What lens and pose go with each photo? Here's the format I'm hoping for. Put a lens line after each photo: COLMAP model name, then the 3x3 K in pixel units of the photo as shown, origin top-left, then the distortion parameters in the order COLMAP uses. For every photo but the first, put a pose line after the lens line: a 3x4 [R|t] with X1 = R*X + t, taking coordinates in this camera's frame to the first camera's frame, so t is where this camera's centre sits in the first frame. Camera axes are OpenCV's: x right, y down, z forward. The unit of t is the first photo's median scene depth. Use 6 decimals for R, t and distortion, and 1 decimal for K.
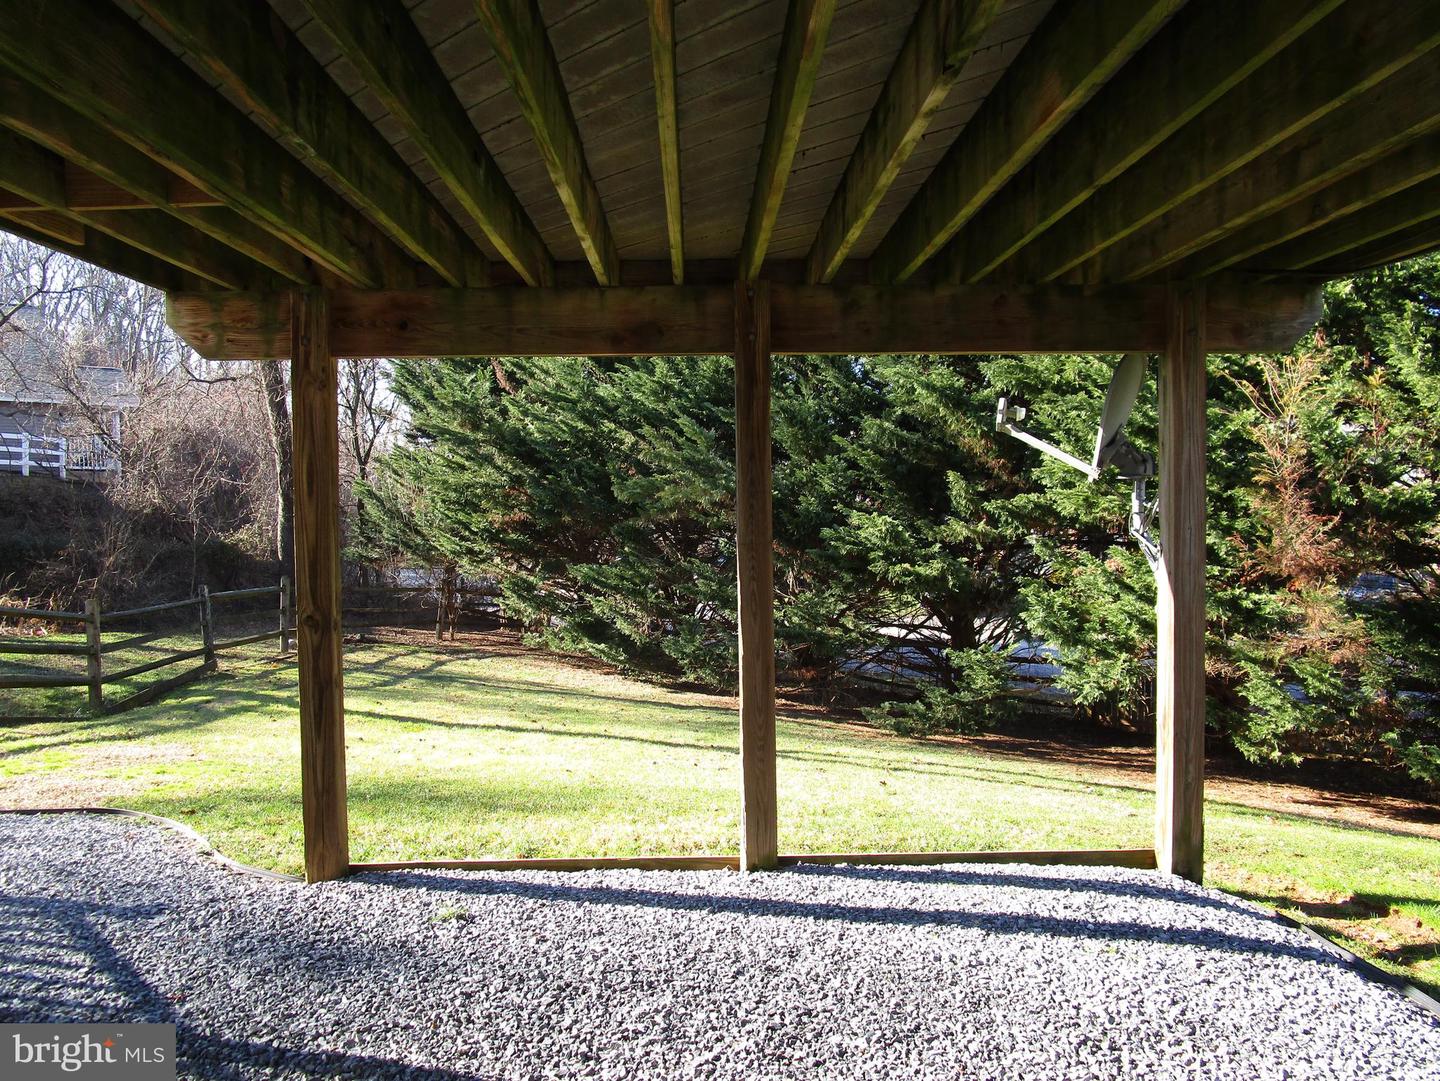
lens RADIAL K [[1030.3, 0, 721.0], [0, 1030.3, 541.1], [0, 0, 1]] dist [-0.015961, 0.003923]
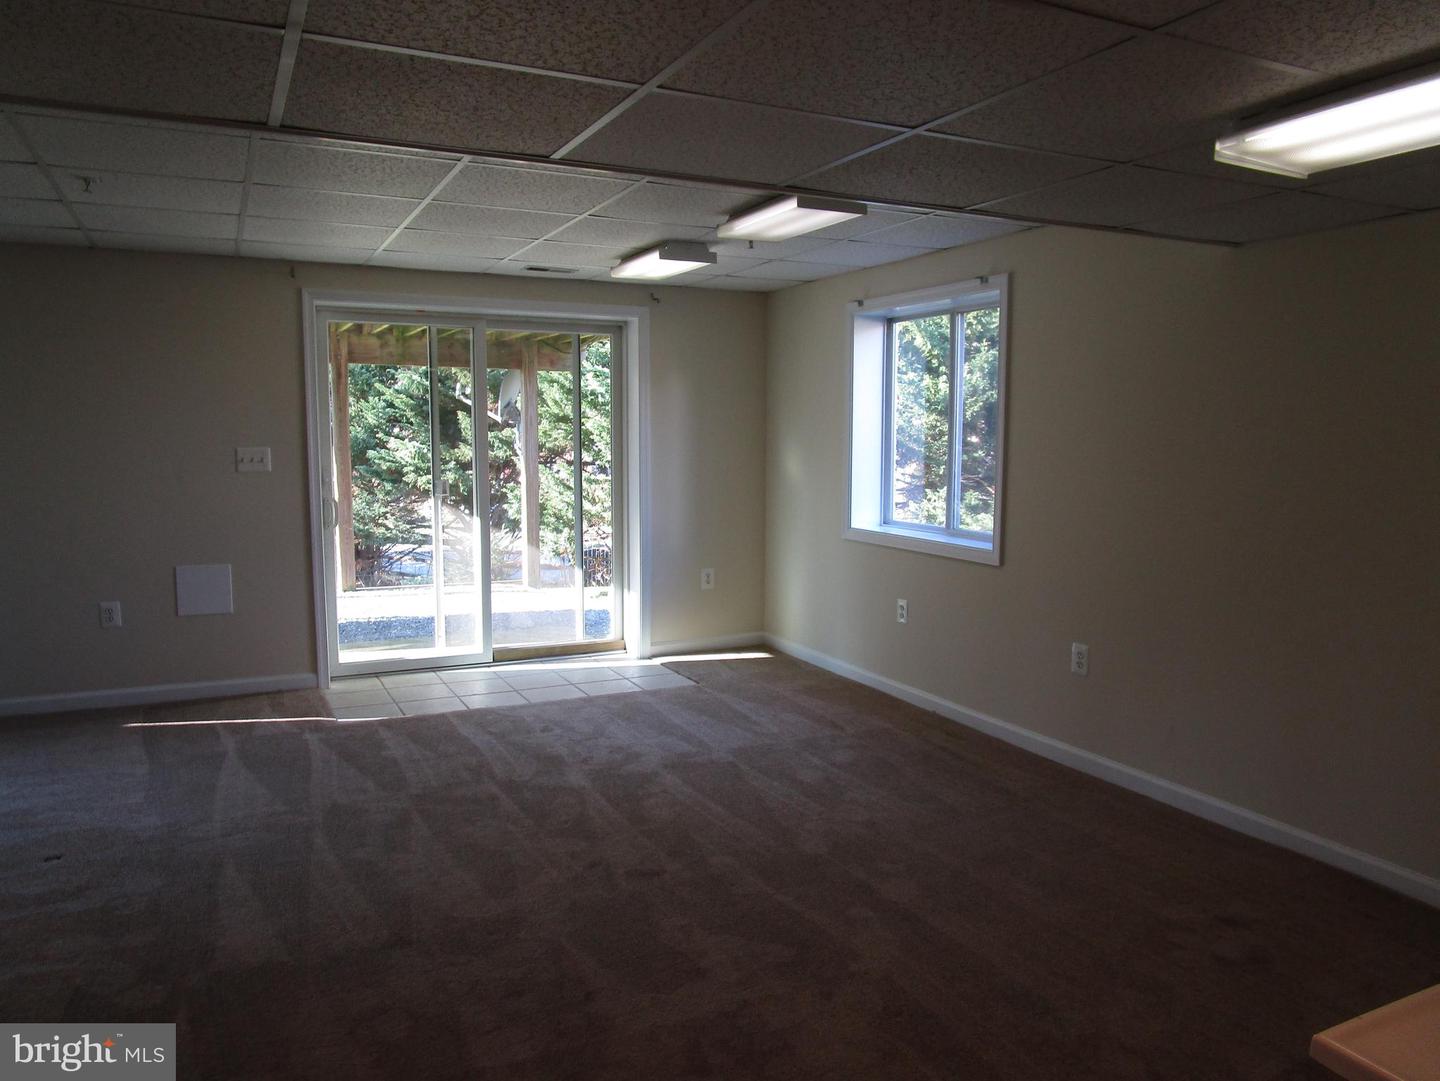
lens RADIAL K [[1030.3, 0, 722.0], [0, 1030.3, 540.5], [0, 0, 1]] dist [-0.015961, 0.003923]
pose [[0.907334, -0.026960, 0.419545, -0.054275], [-0.000185, 0.997916, 0.064526, 0.019476], [-0.420411, -0.058624, 0.905438, -0.466461]]
